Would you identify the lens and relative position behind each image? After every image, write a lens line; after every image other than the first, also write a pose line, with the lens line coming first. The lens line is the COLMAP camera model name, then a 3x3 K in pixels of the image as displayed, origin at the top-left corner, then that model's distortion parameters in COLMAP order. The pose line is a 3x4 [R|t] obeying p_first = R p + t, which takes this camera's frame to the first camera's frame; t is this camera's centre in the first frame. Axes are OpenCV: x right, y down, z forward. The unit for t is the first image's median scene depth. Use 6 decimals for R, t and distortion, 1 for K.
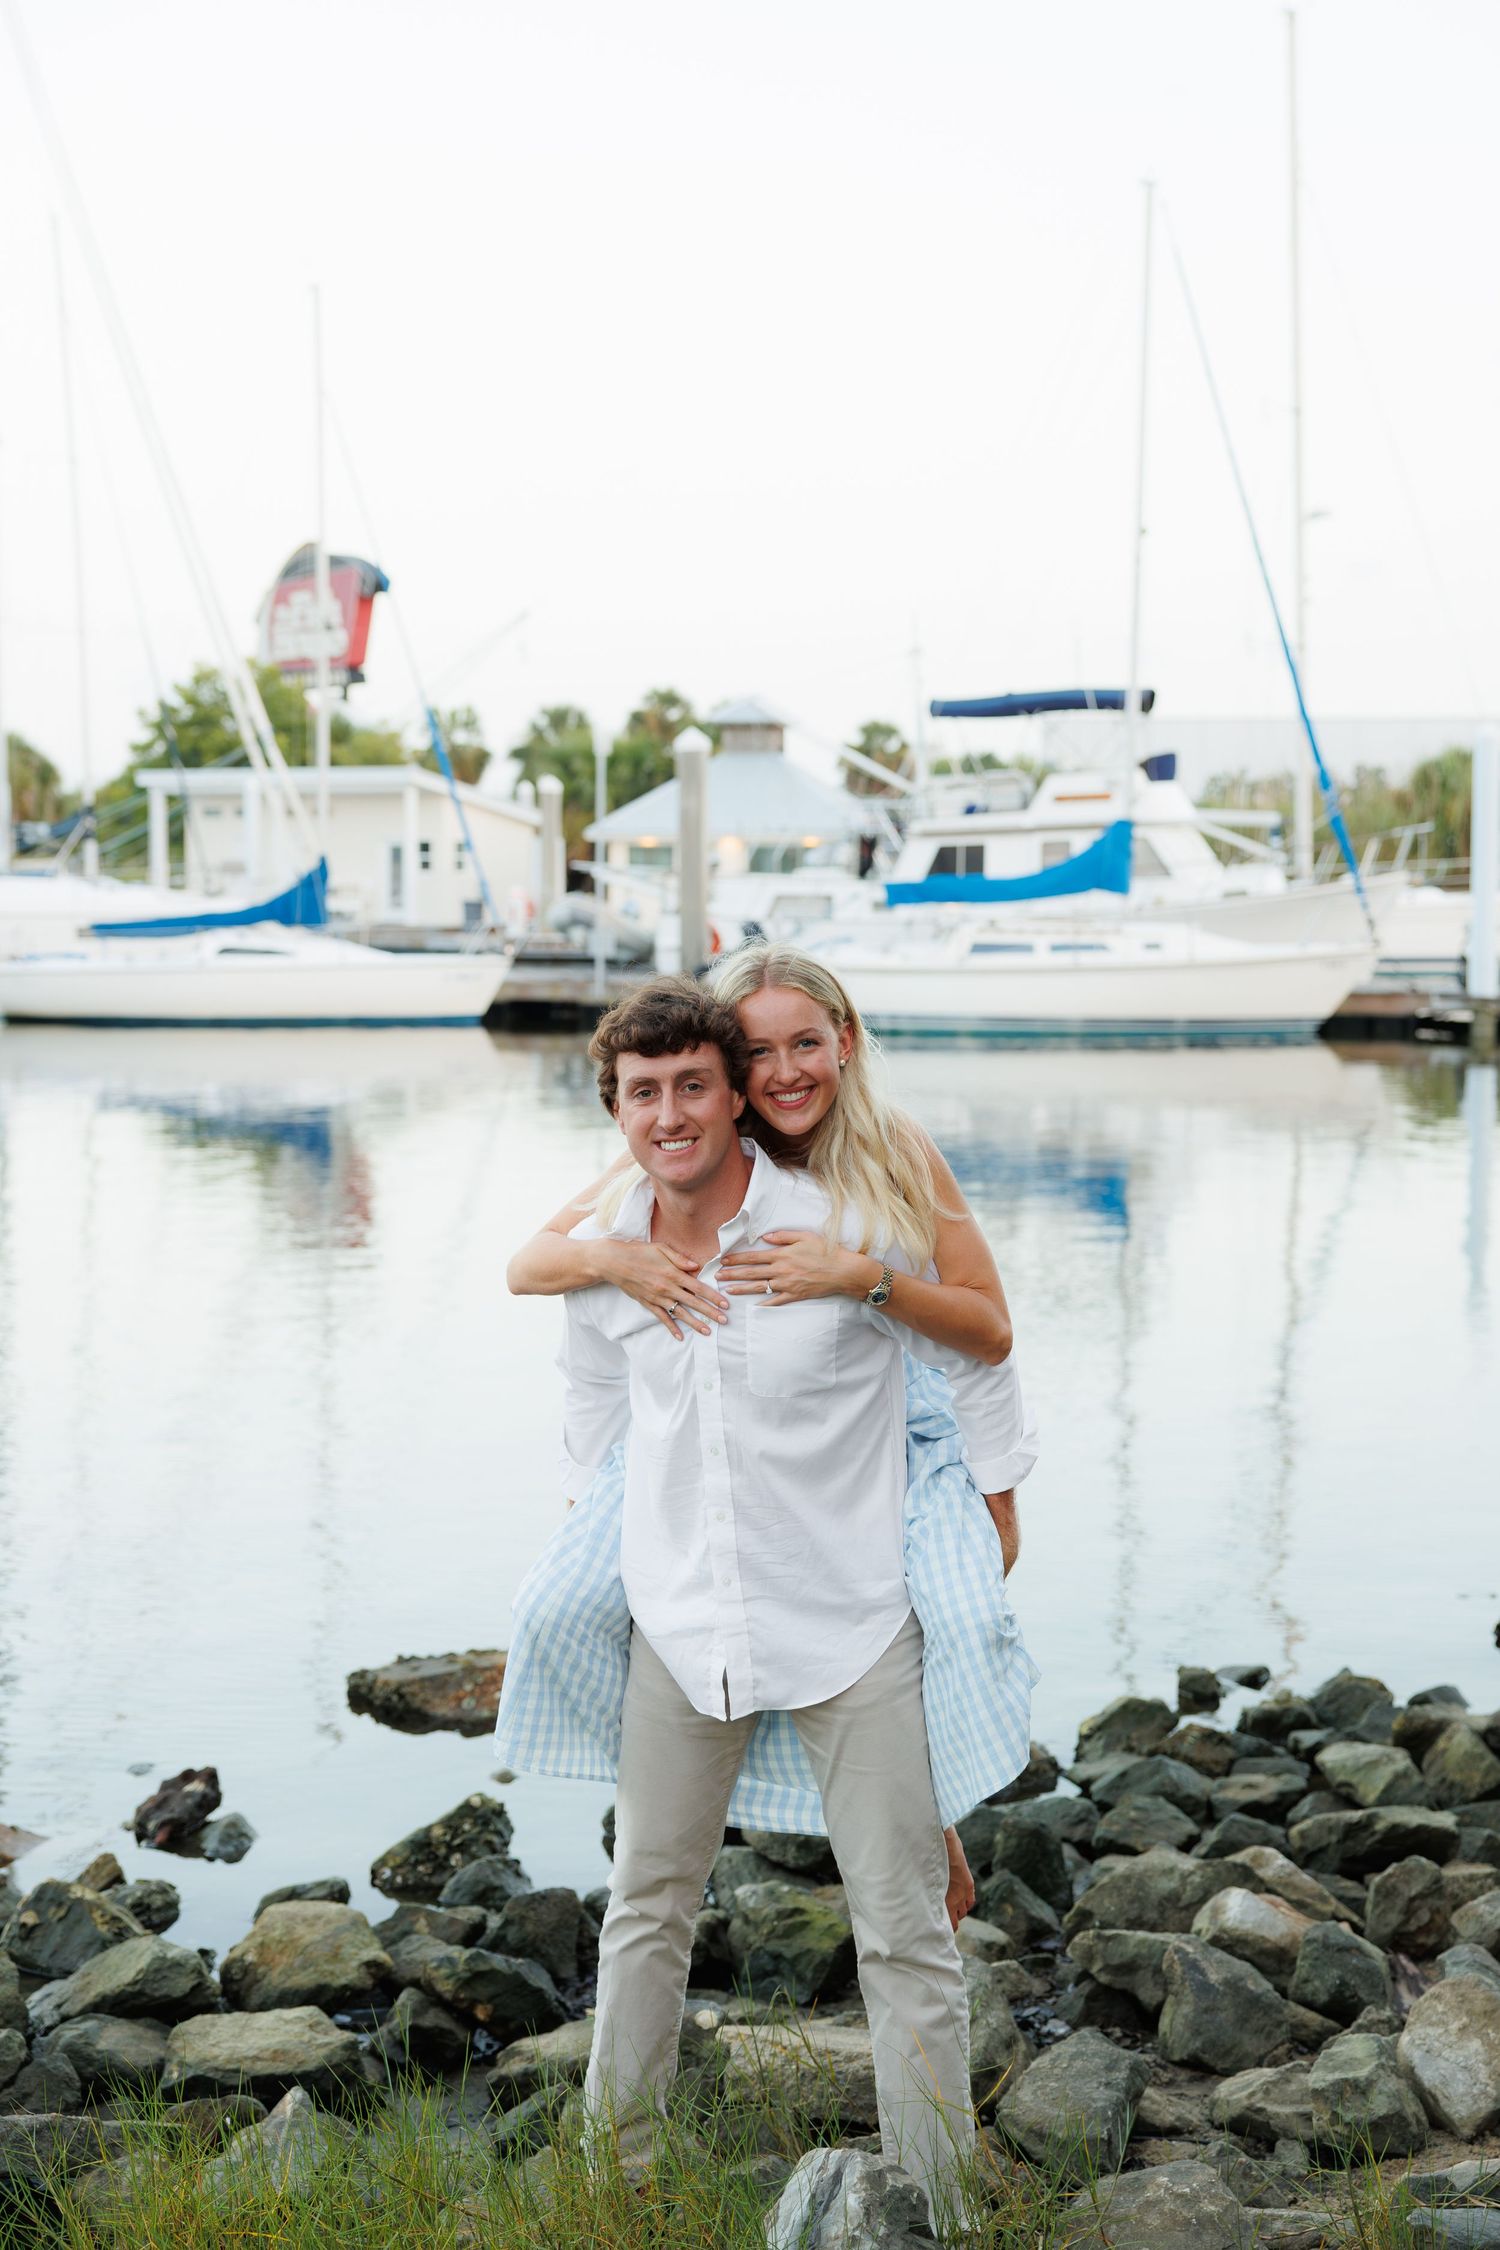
lens RADIAL K [[3183.1, 0, 789.3], [0, 3183.1, 1121.9], [0, 0, 1]] dist [0.068043, -0.041691]
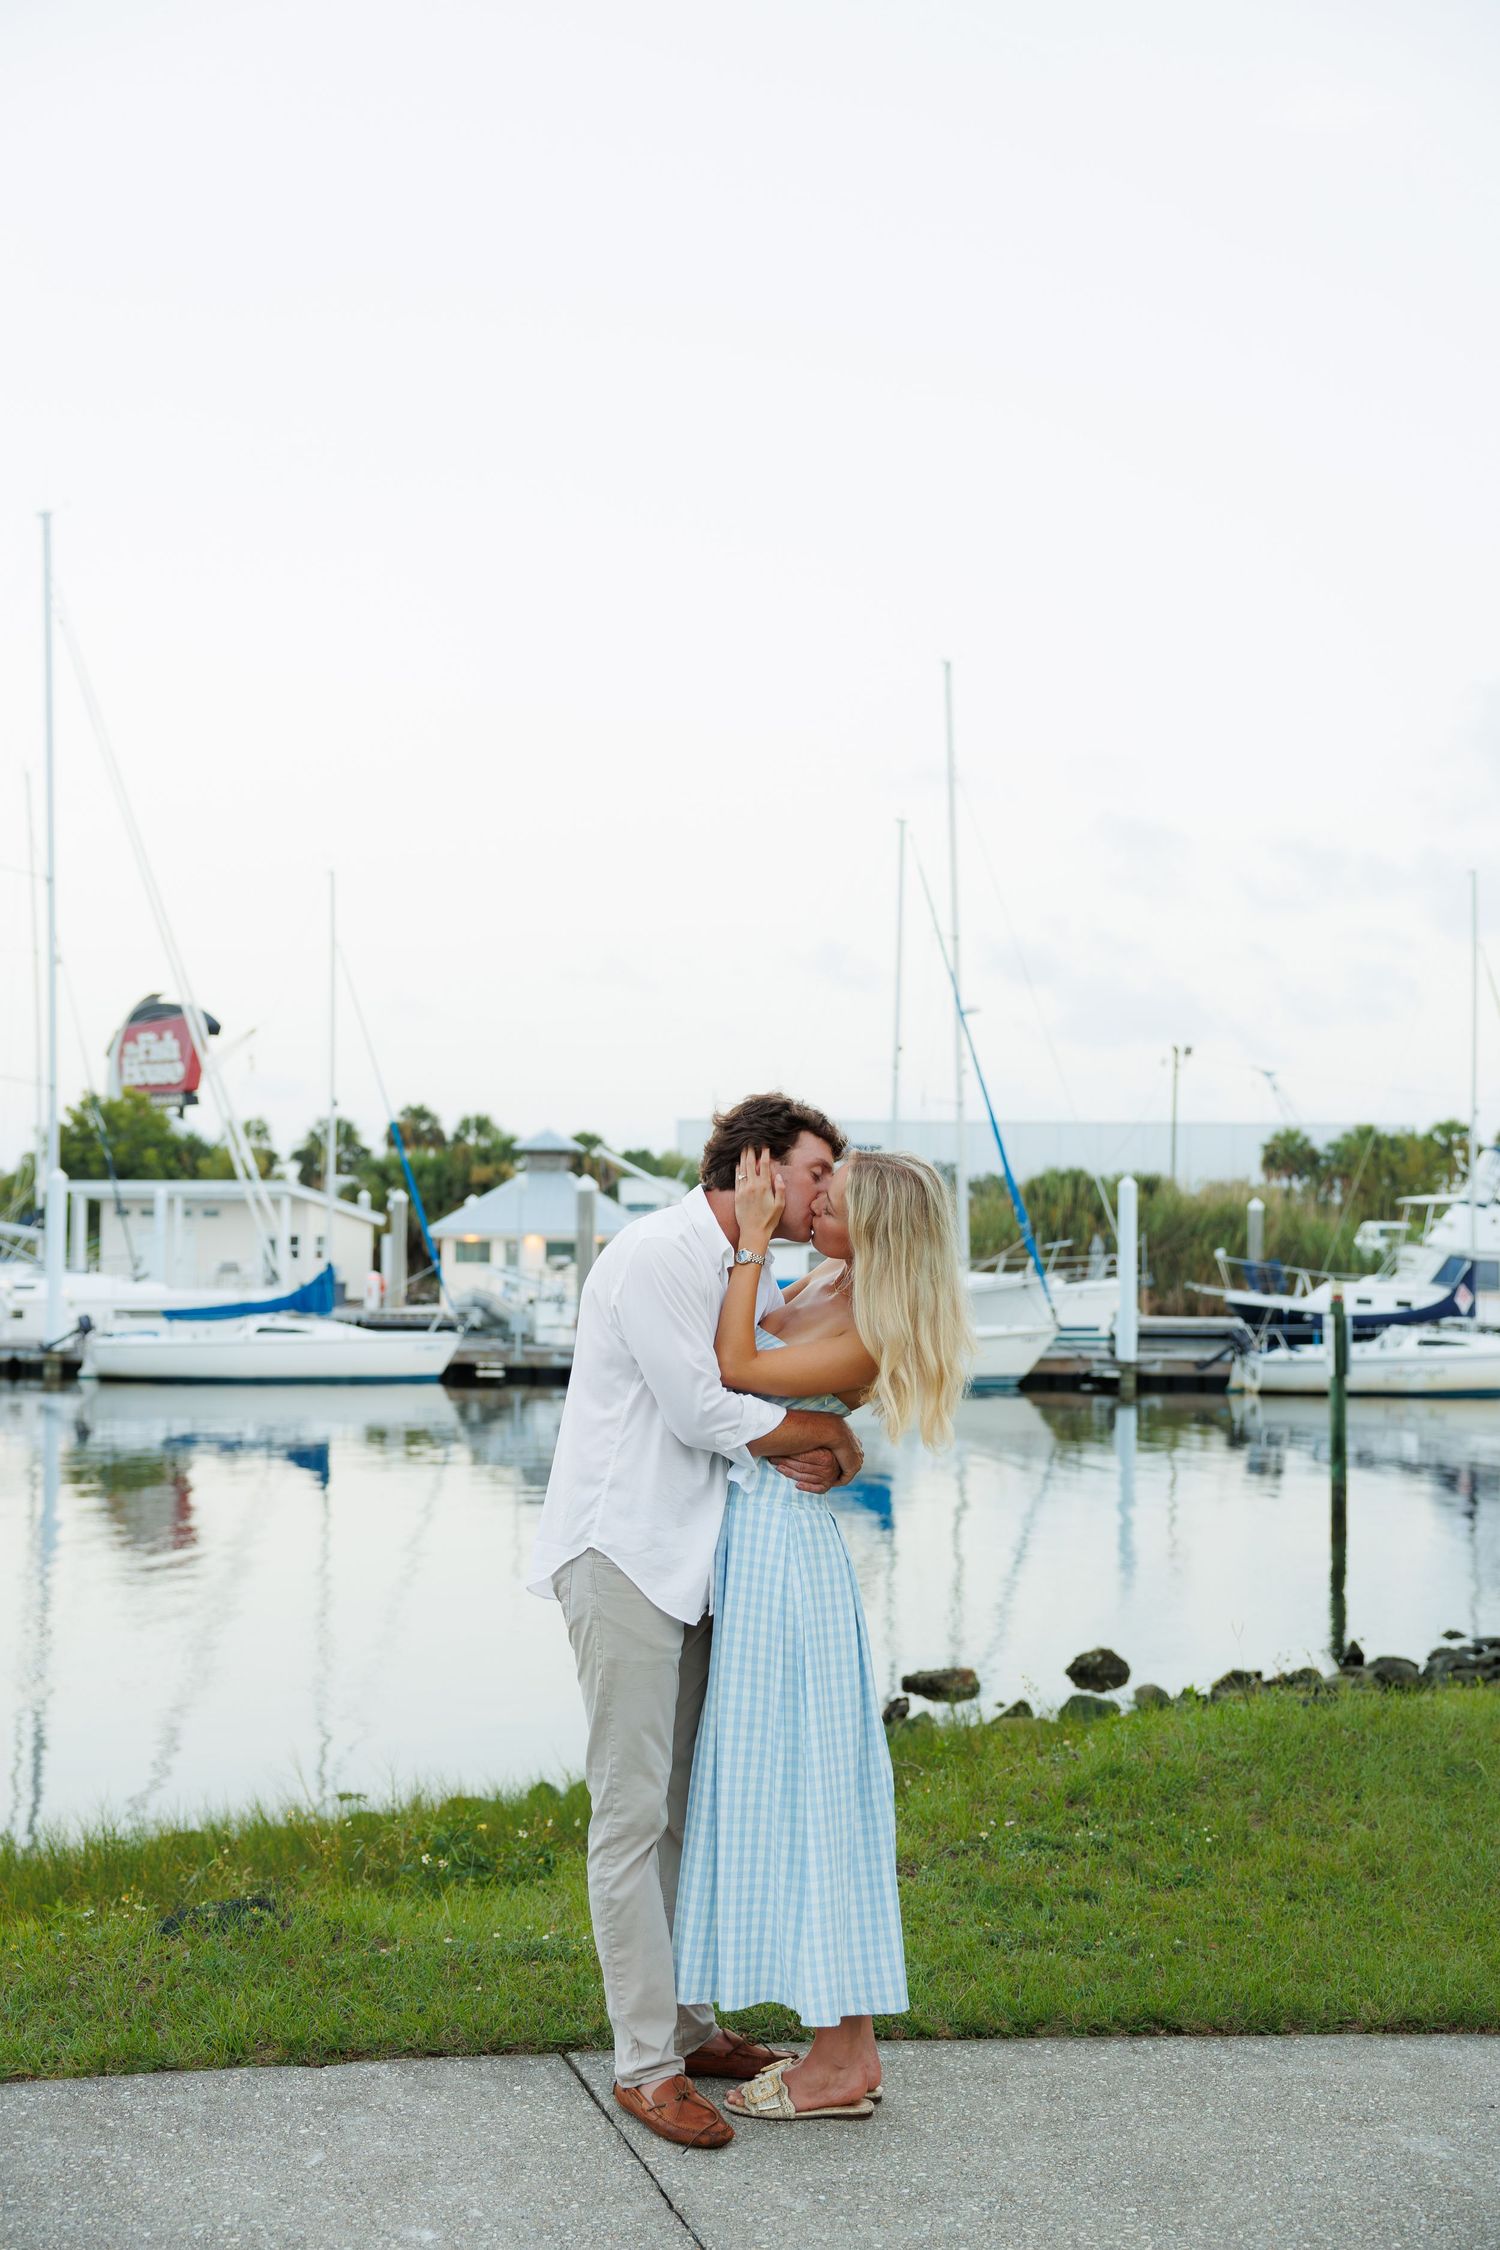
lens RADIAL K [[2784.7, 0, 750.0], [0, 2784.7, 1125.0], [0, 0, 1]] dist [0.015987, 0.016823]
pose [[0.991844, 0.008777, 0.127159, -0.110830], [0.005977, 0.993326, -0.115185, -0.000363], [-0.127321, 0.115005, 0.985172, -0.237888]]
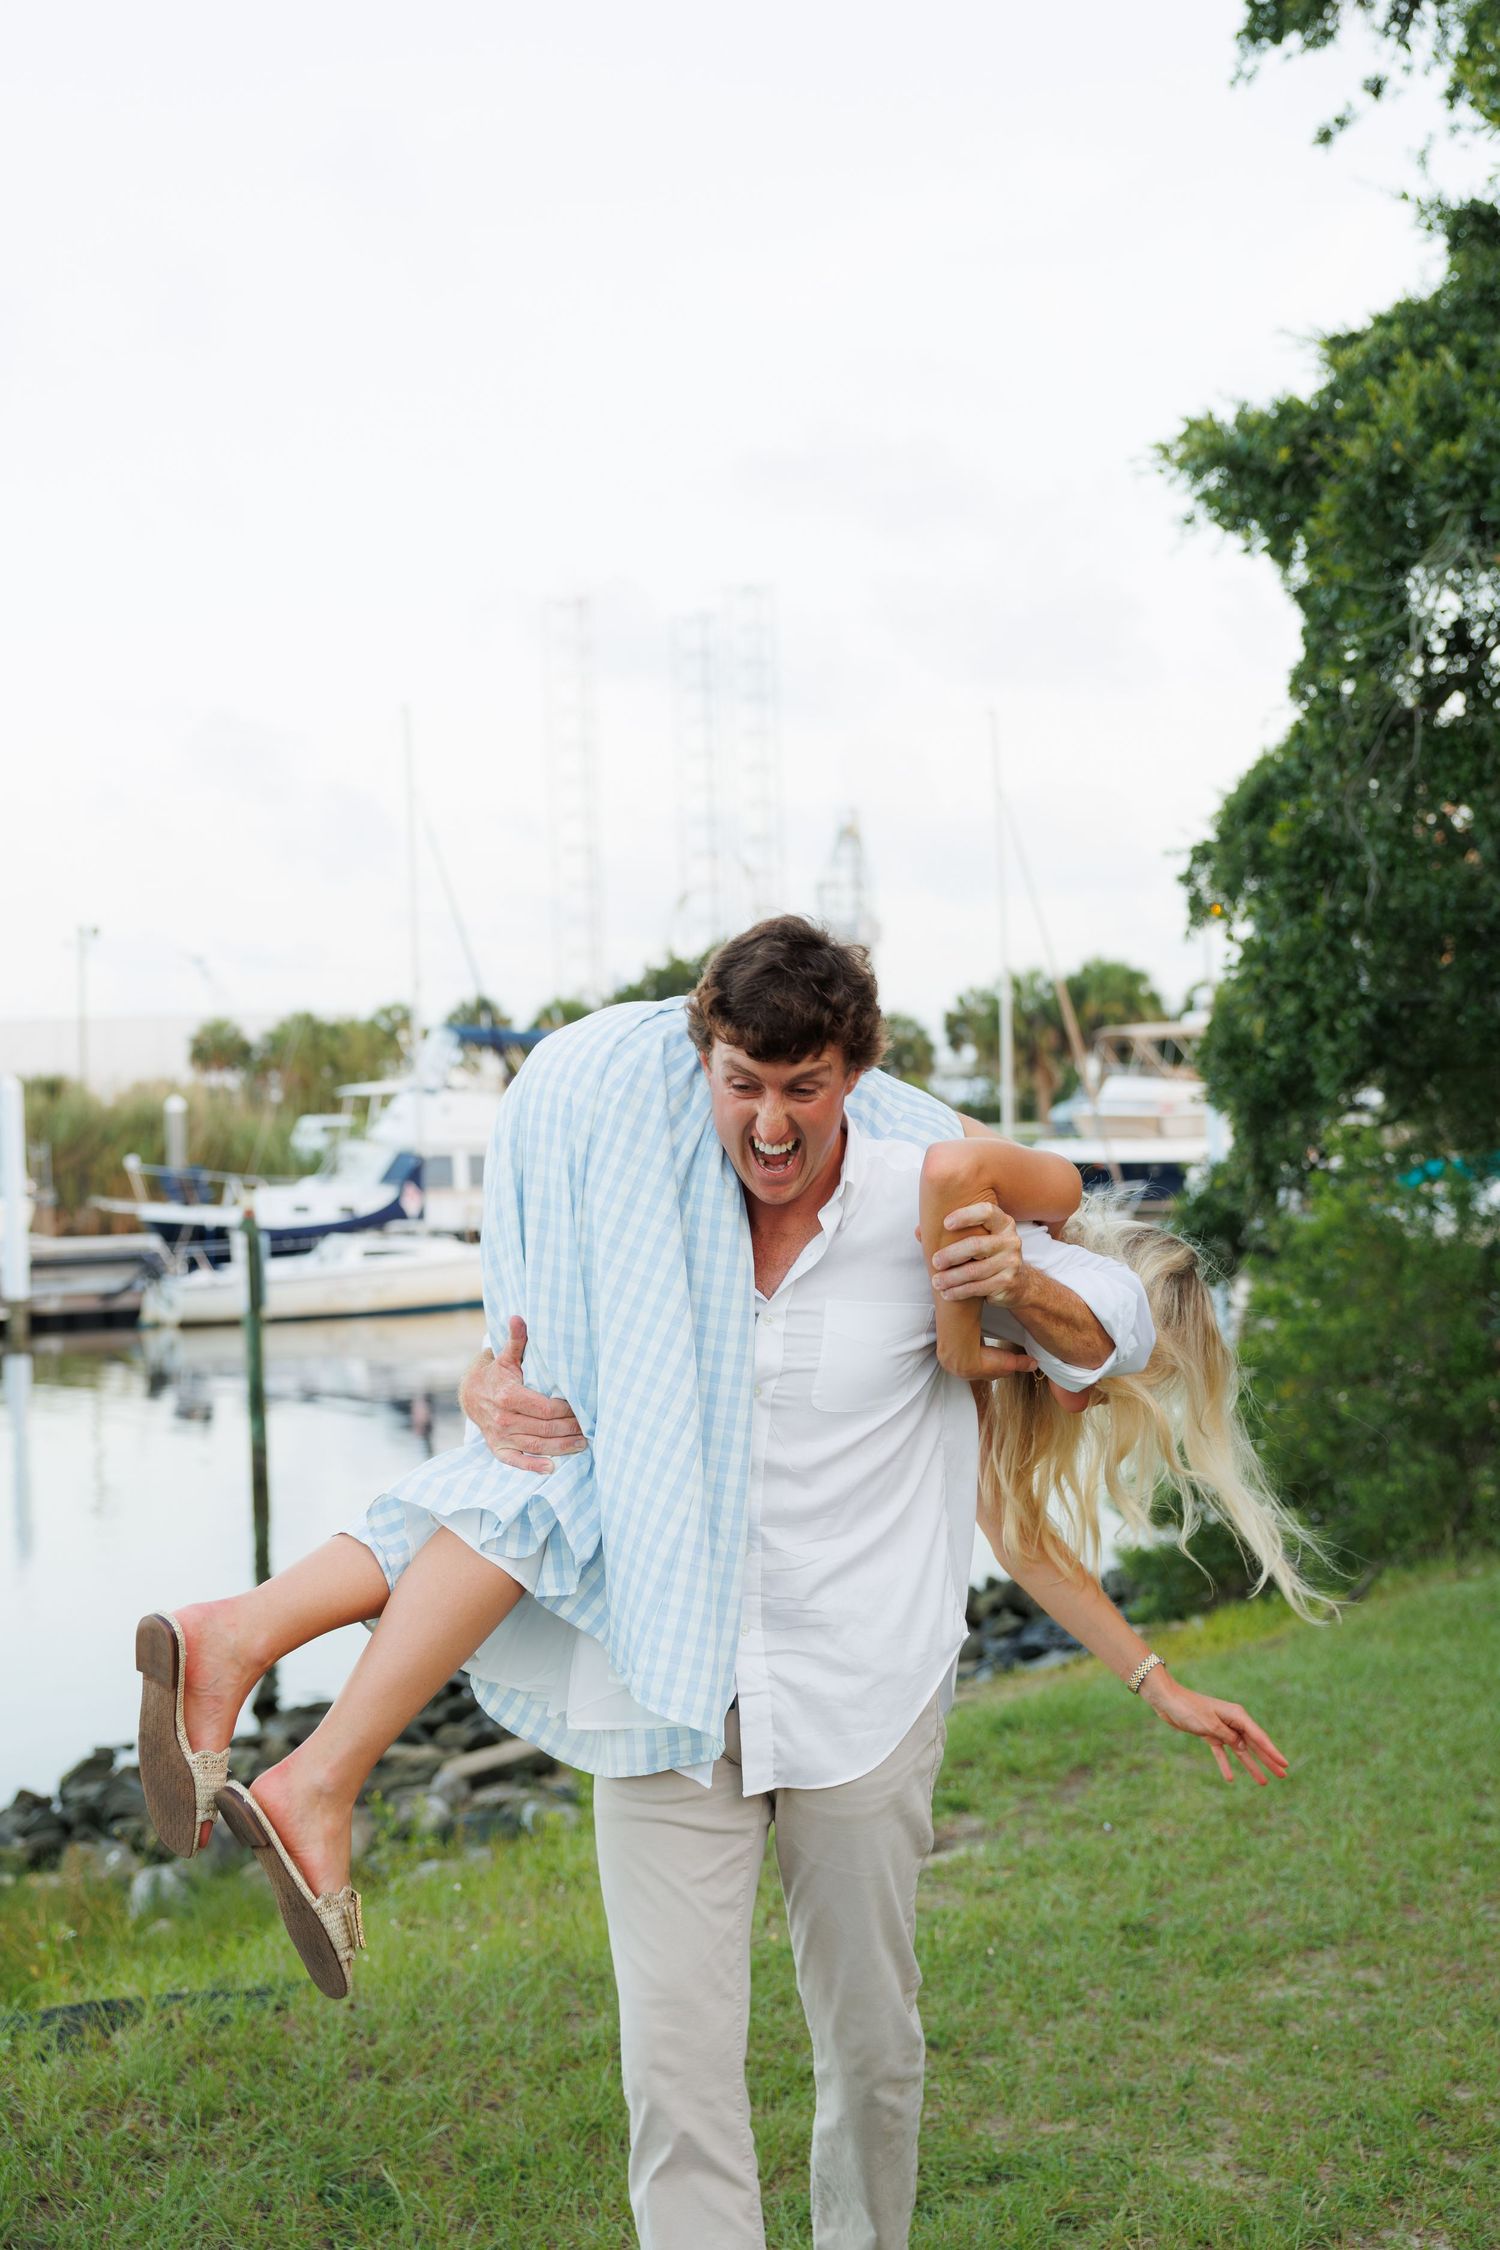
lens RADIAL K [[2996.5, 0, 810.8], [0, 2996.5, 1128.4], [0, 0, 1]] dist [0.031345, 0.035765]
pose [[0.872568, -0.041330, 0.486741, -0.067024], [0.082025, 0.994663, -0.062586, -0.006573], [-0.481556, 0.094535, 0.871302, -0.136189]]
